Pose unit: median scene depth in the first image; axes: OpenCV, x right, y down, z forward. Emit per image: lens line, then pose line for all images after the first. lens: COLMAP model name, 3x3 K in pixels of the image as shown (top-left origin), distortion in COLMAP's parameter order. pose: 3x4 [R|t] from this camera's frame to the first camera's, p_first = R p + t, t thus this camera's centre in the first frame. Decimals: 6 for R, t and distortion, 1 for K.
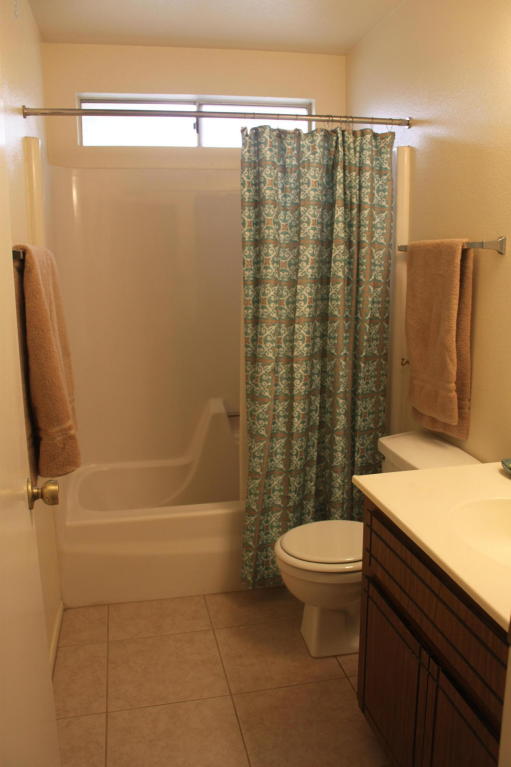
lens RADIAL K [[634.5, 0, 255.5], [0, 634.5, 383.5], [0, 0, 1]] dist [-0.176586, 0.160177]
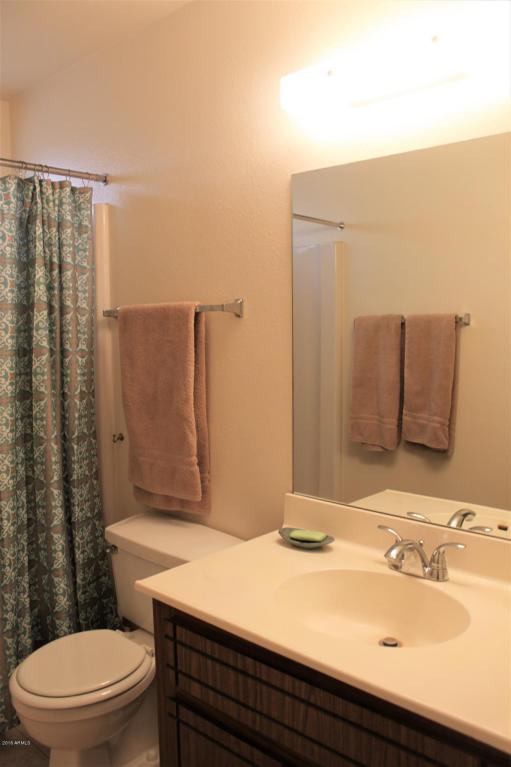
lens RADIAL K [[634.5, 0, 255.5], [0, 634.5, 383.5], [0, 0, 1]] dist [-0.176586, 0.160177]
pose [[0.810401, -0.053685, 0.583410, -0.129764], [0.117557, 0.990441, -0.072156, -0.025062], [-0.573960, 0.127060, 0.808966, 0.152918]]
